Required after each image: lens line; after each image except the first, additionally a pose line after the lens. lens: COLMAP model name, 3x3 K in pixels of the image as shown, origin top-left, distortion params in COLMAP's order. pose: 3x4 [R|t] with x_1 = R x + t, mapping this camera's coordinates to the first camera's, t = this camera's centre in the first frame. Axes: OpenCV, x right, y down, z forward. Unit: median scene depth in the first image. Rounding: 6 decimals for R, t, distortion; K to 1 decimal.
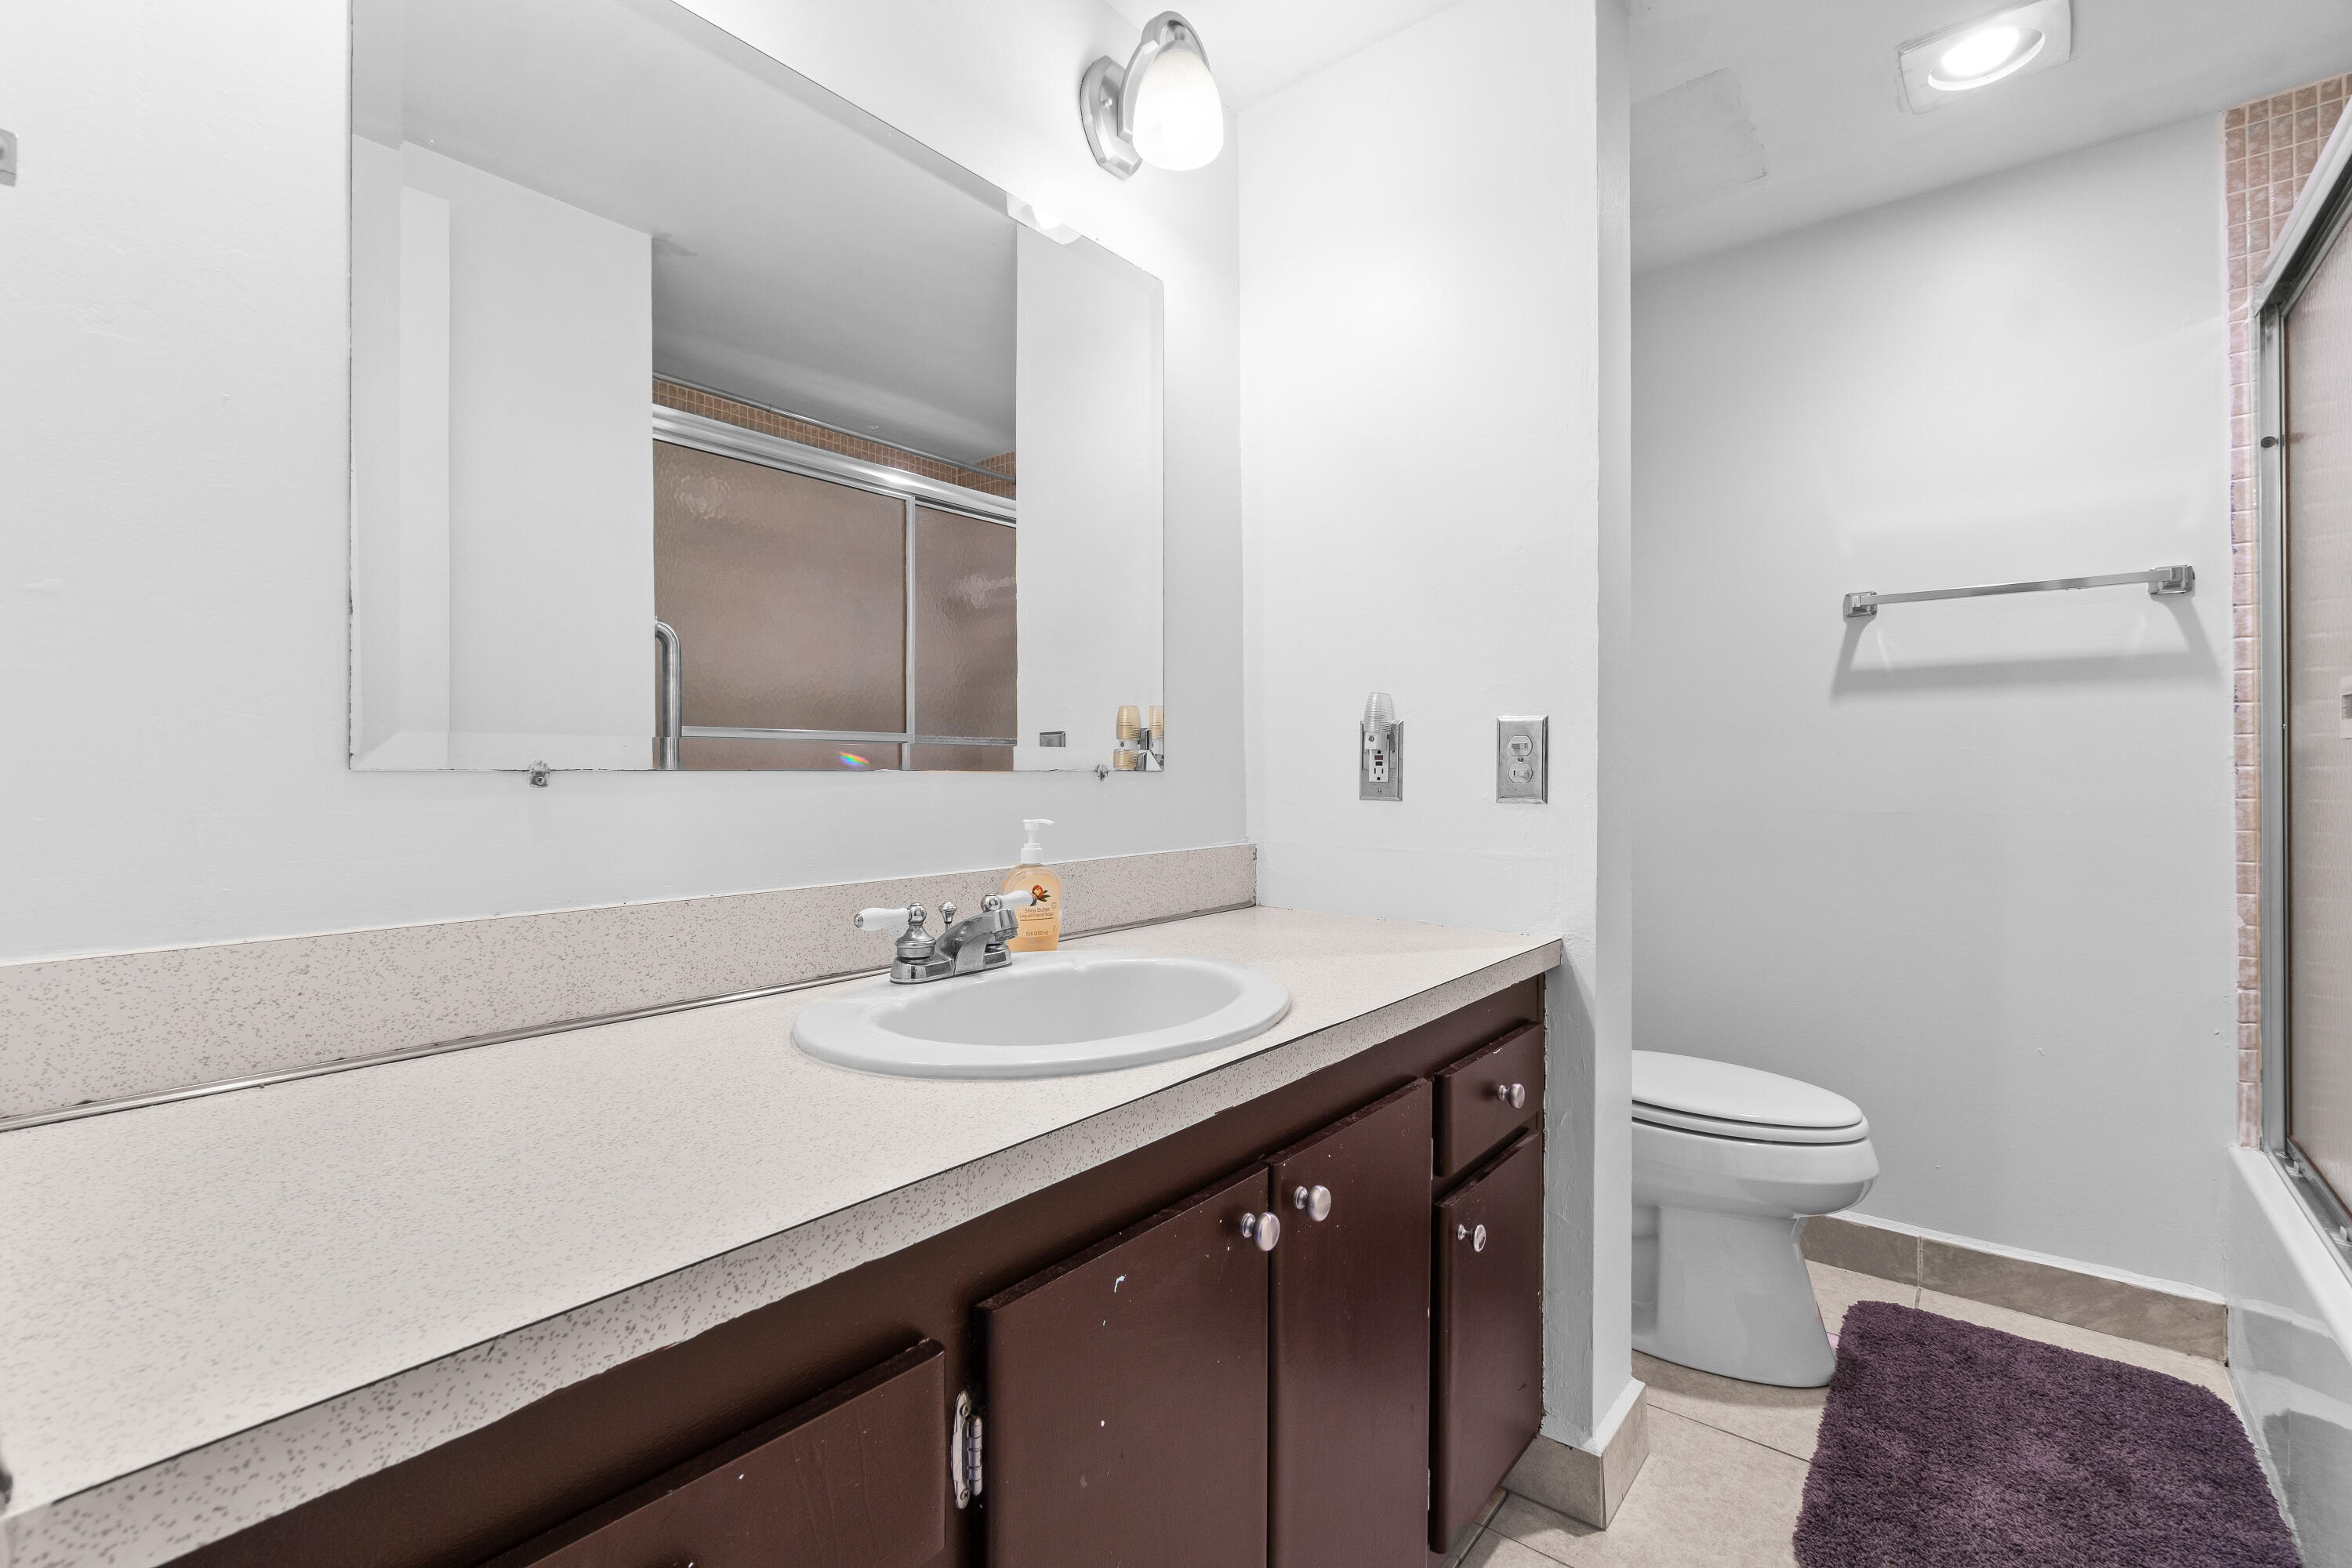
lens RADIAL K [[1035.6, 0, 1178.2], [0, 1035.6, 770.5], [0, 0, 1]] dist [-0.001760, 0.001076]
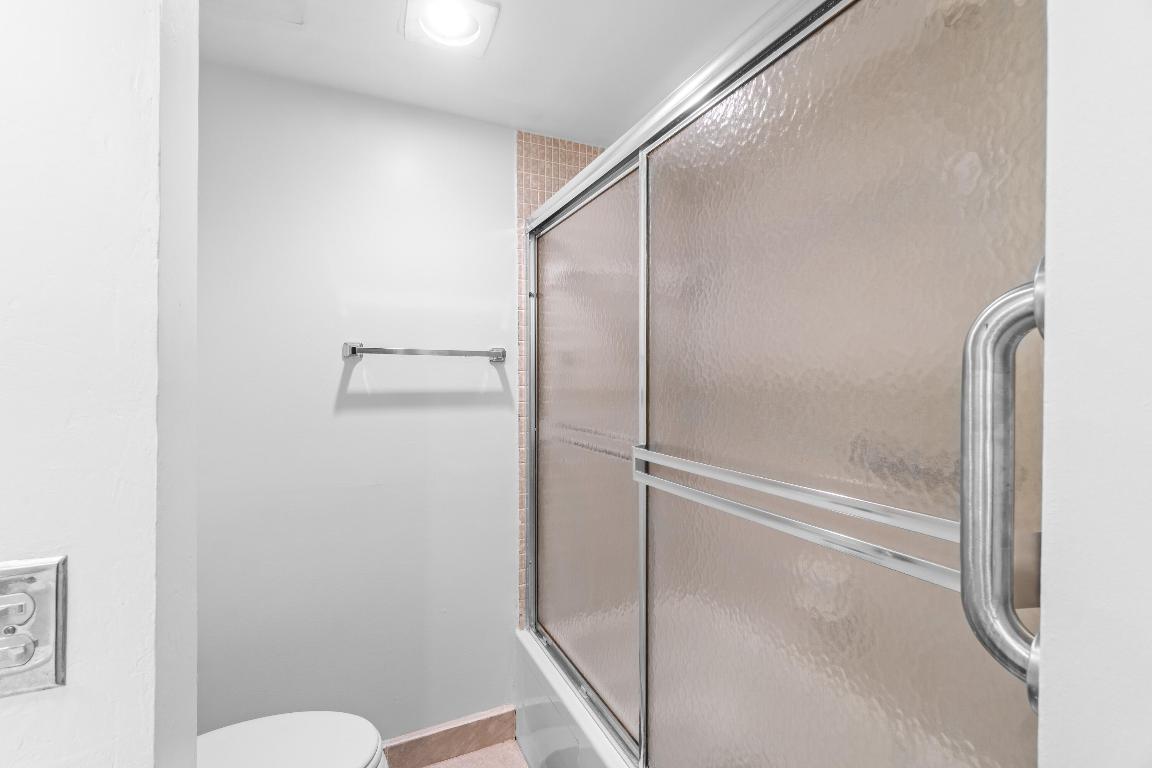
lens RADIAL K [[507.2, 0, 576.3], [0, 507.2, 382.3], [0, 0, 1]] dist [-0.001760, 0.001076]
pose [[0.451804, 0.003617, 0.892110, 0.168739], [0.003688, 0.999976, -0.005922, -0.129952], [-0.892109, 0.005965, 0.451780, 0.441390]]
